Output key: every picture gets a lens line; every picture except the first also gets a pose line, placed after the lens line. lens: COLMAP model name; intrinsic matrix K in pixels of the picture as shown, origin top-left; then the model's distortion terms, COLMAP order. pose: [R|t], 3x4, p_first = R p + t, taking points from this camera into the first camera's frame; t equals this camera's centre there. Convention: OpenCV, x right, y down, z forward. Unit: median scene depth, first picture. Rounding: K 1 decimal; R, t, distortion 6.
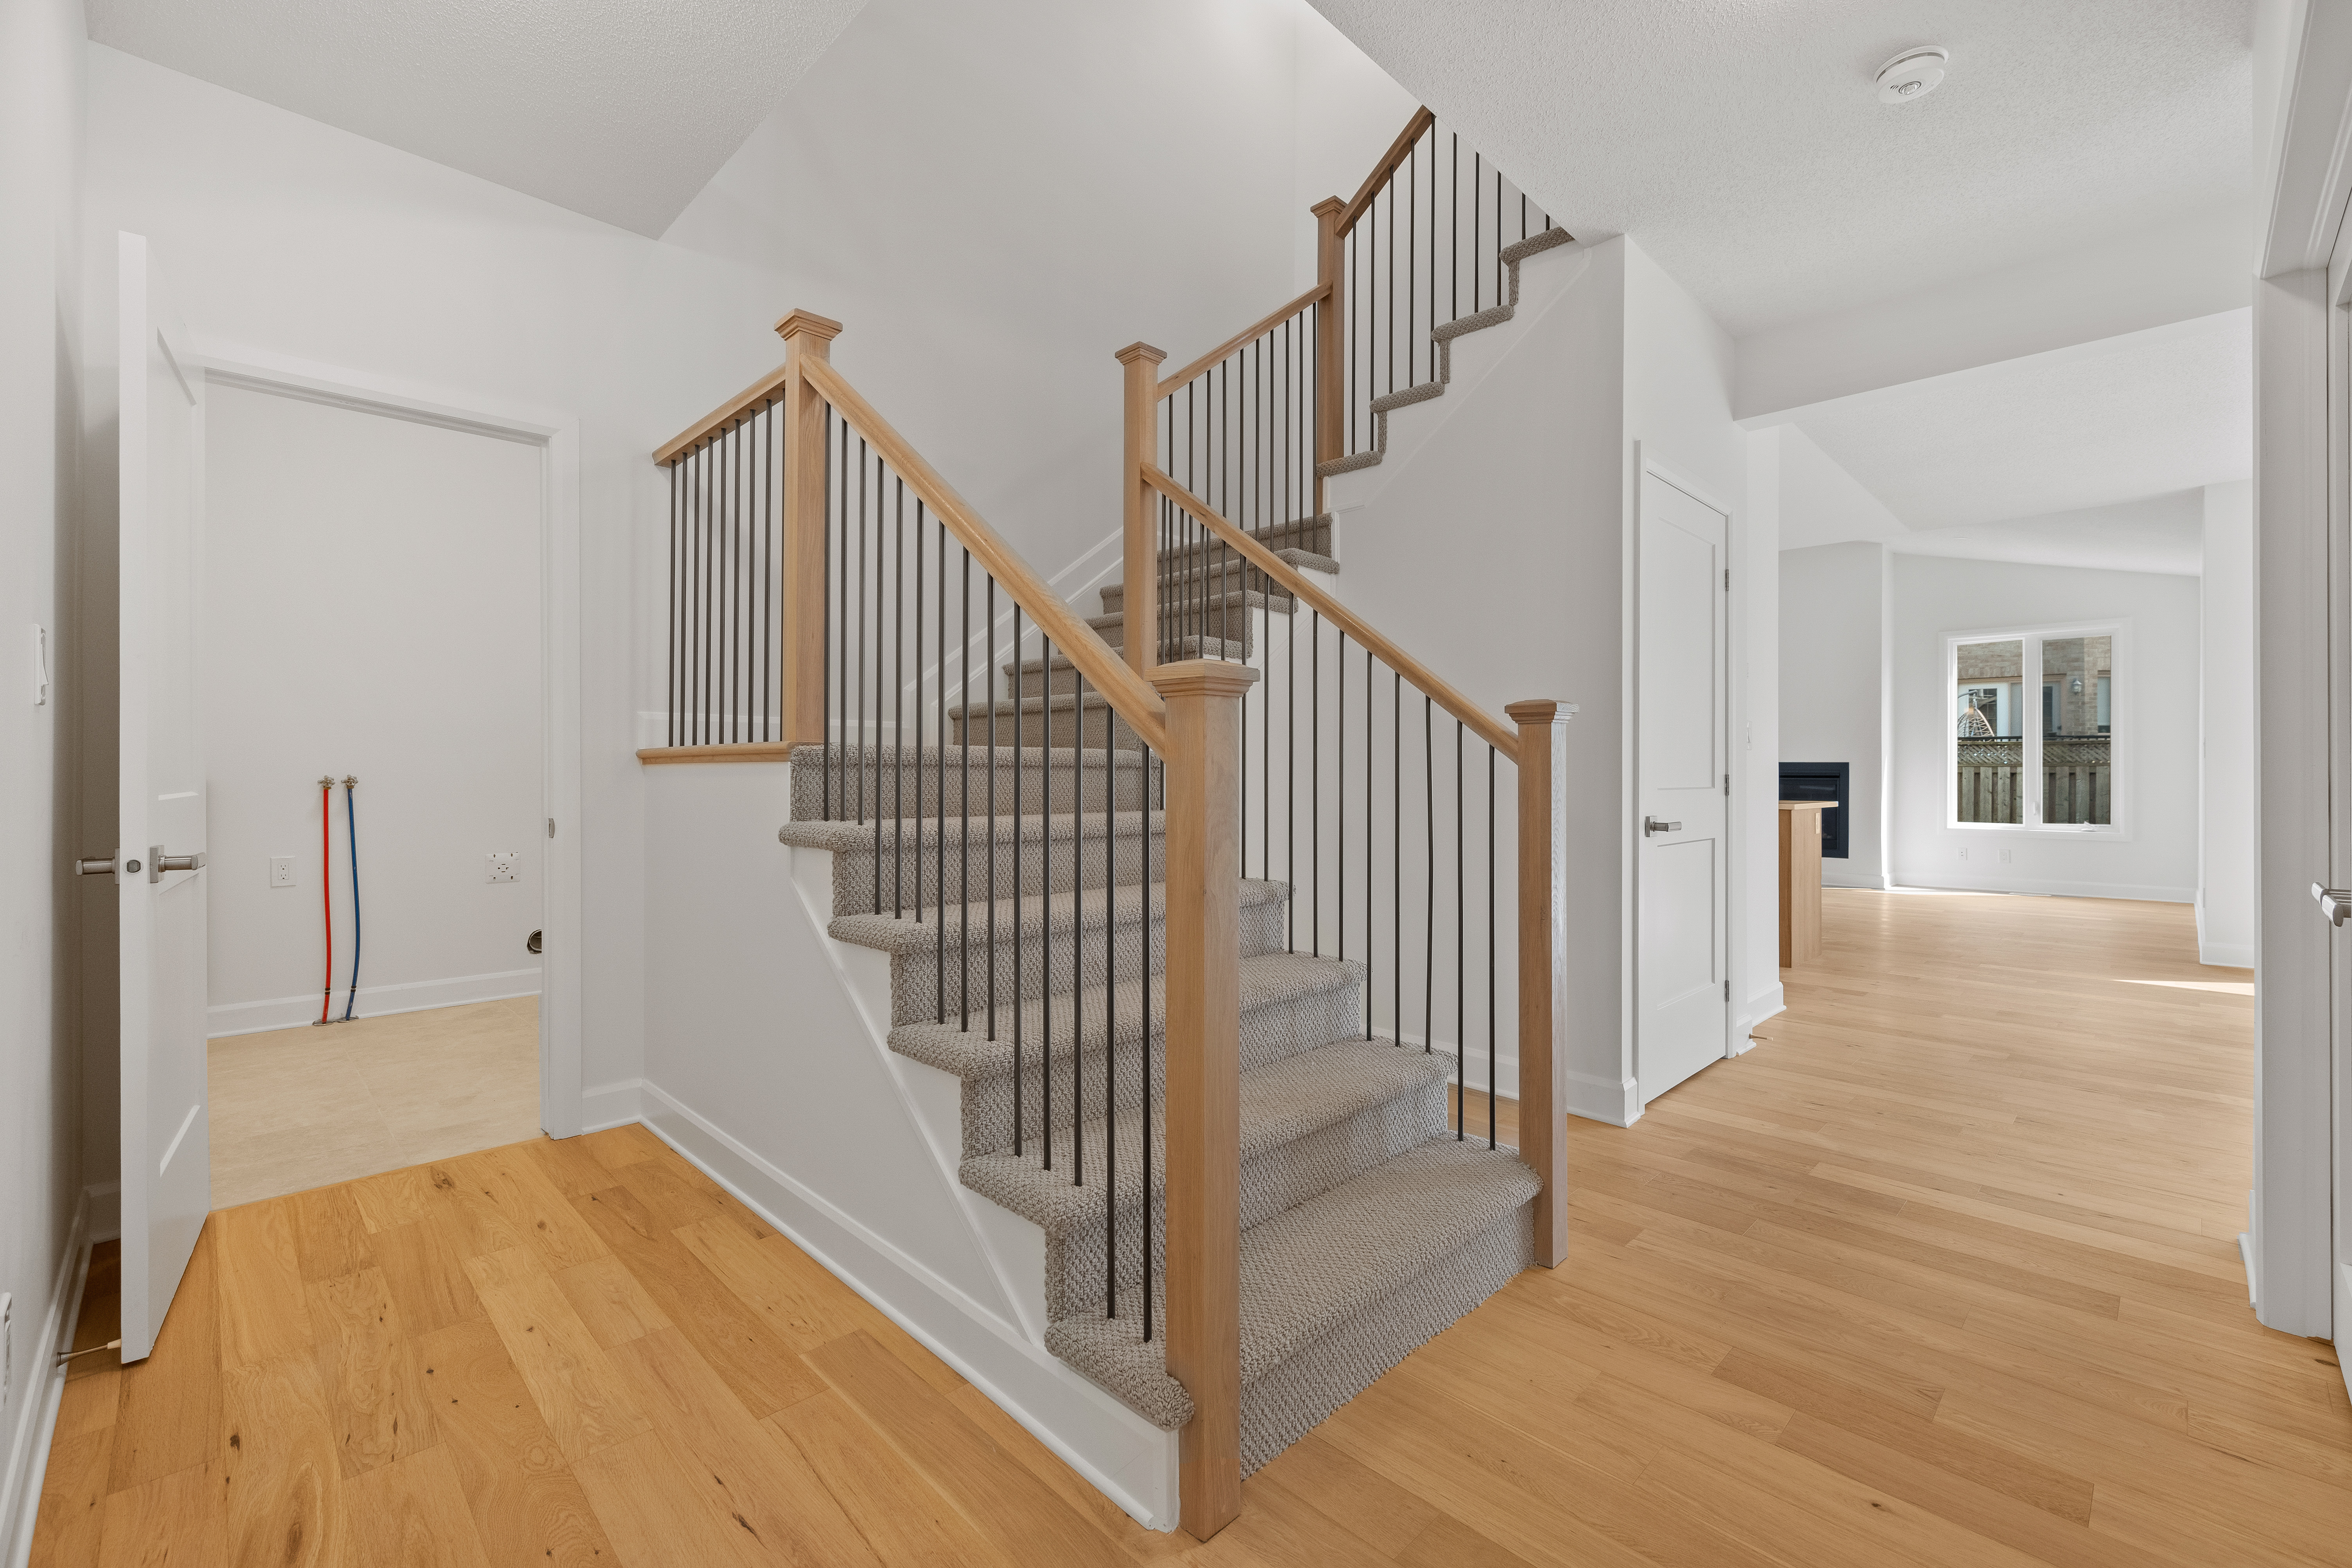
lens RADIAL K [[977.0, 0, 1170.1], [0, 977.0, 780.7], [0, 0, 1]] dist [-0.003247, -0.000051]
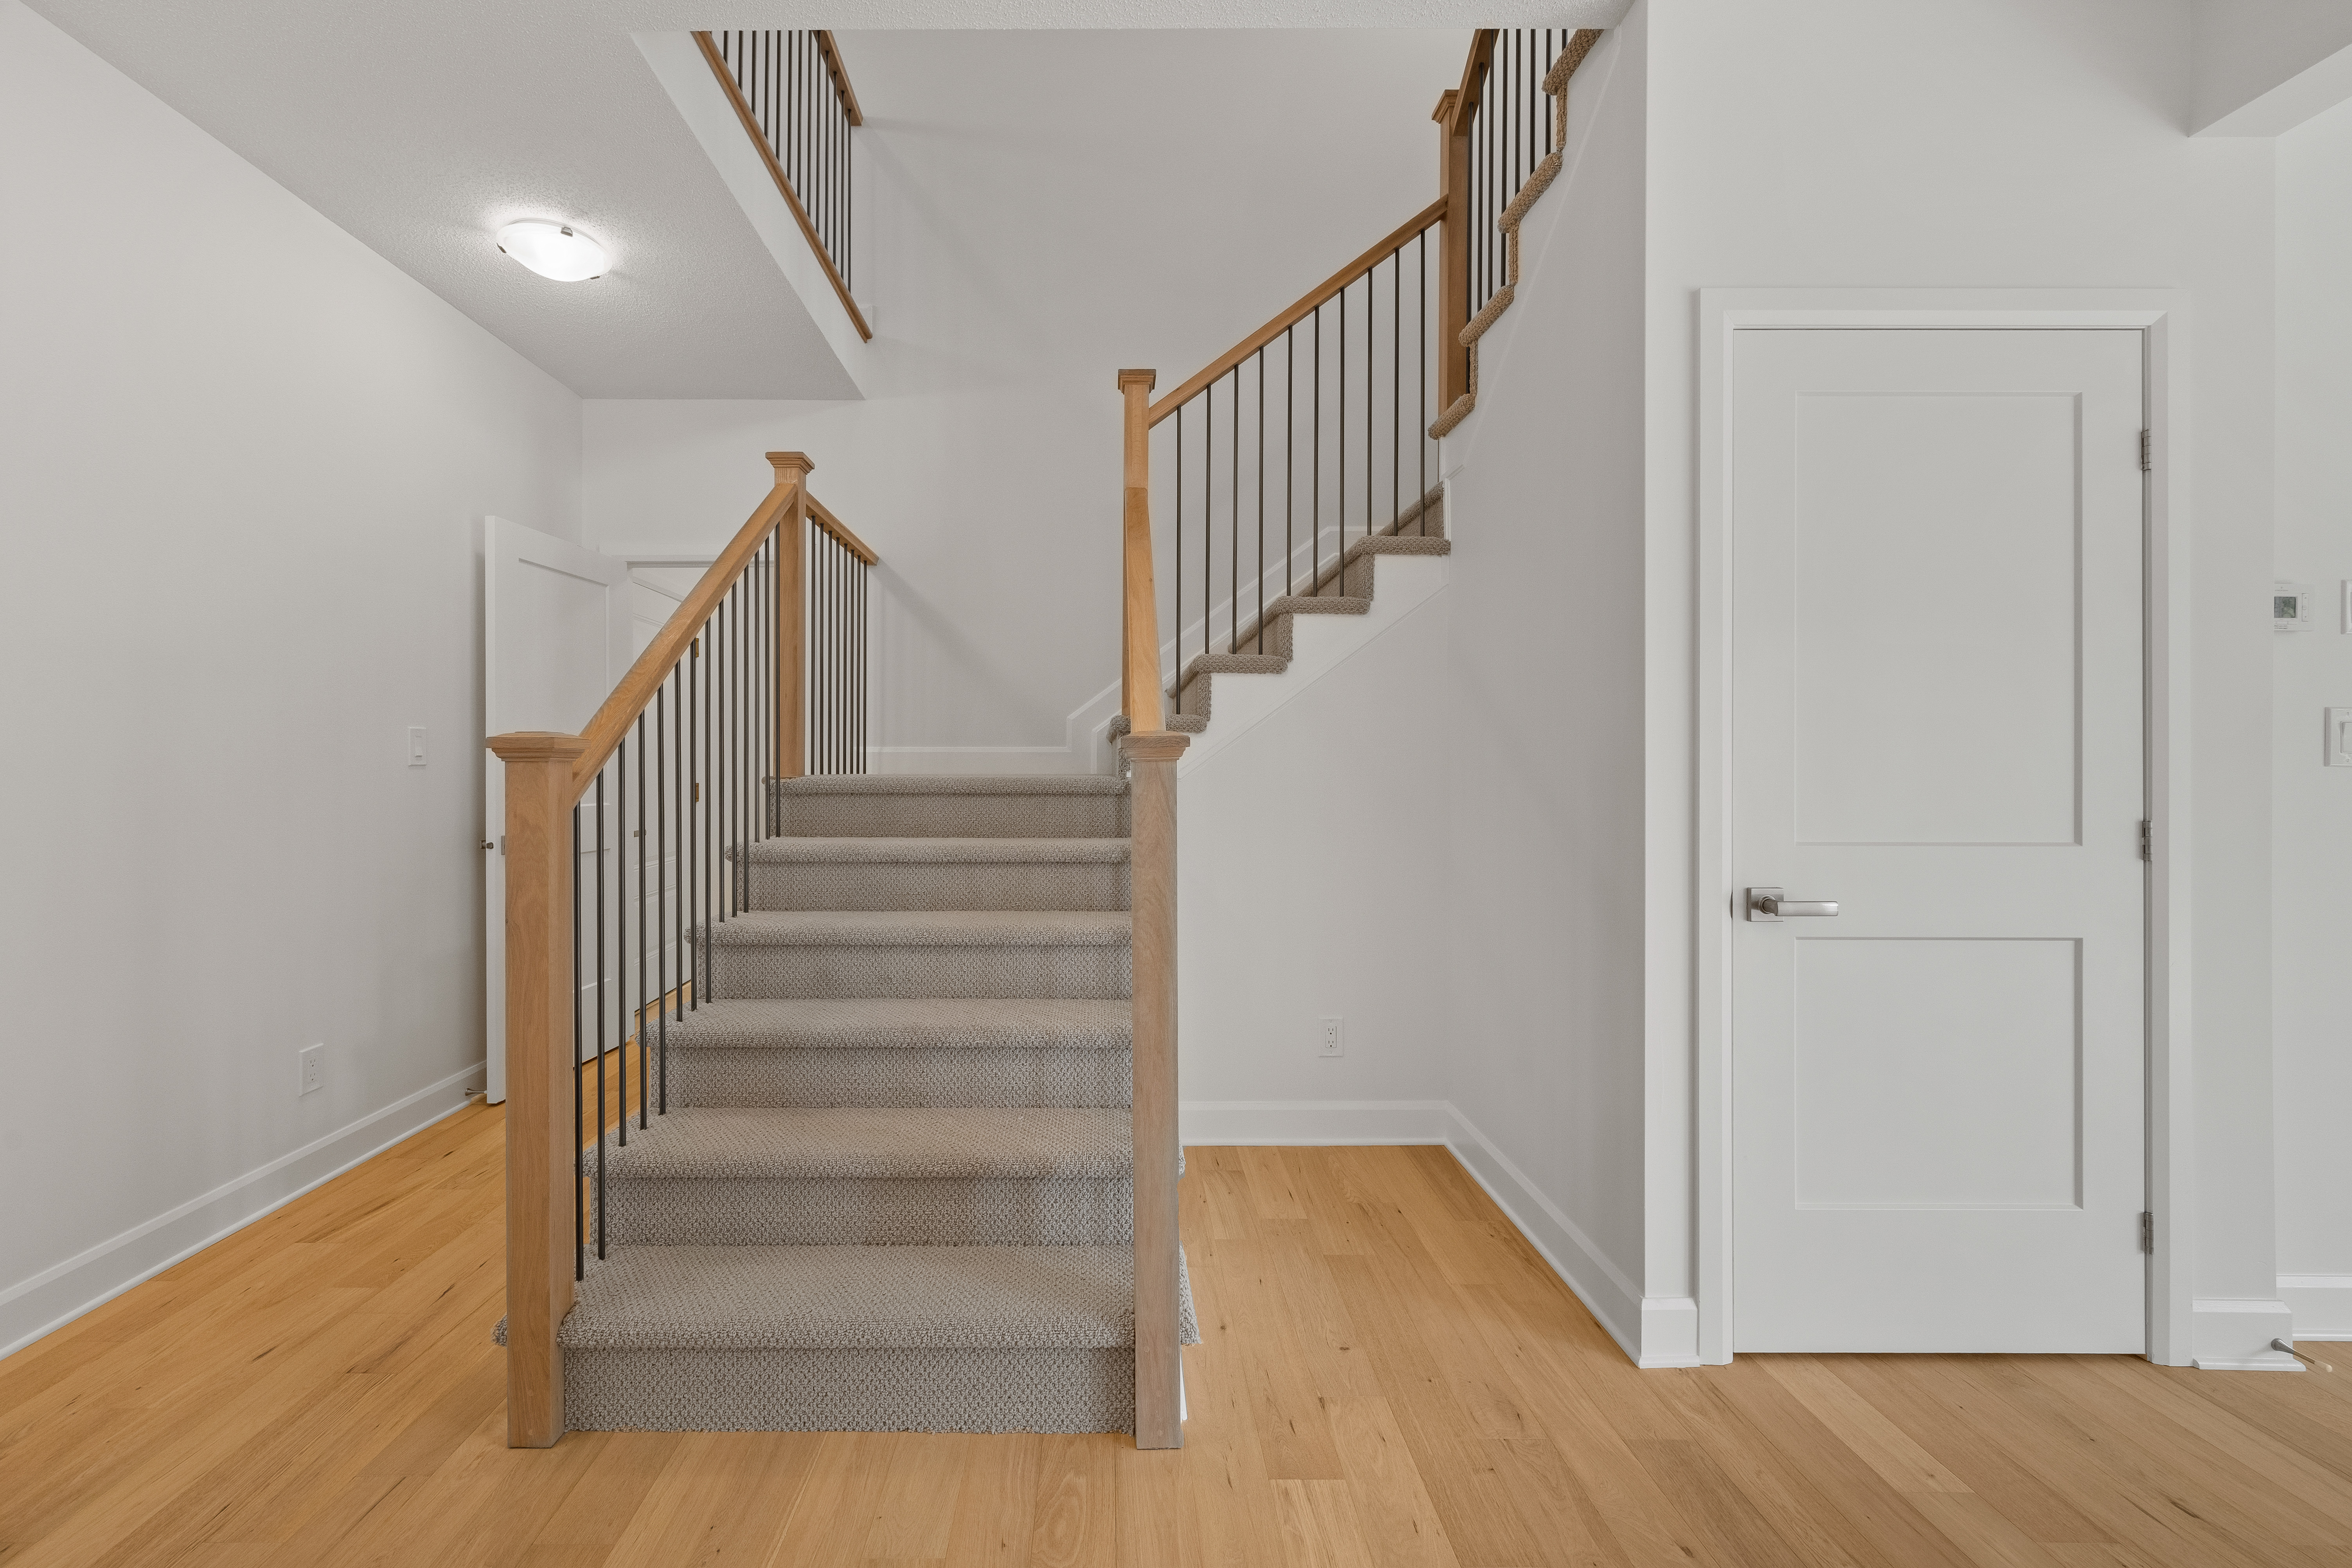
lens RADIAL K [[946.5, 0, 1167.2], [0, 946.5, 781.5], [0, 0, 1]] dist [0.000288, -0.000425]
pose [[0.720222, 0.009237, -0.693682, 0.662587], [-0.007917, 0.999956, 0.005095, -0.031756], [0.693698, 0.001823, 0.720263, 0.327593]]
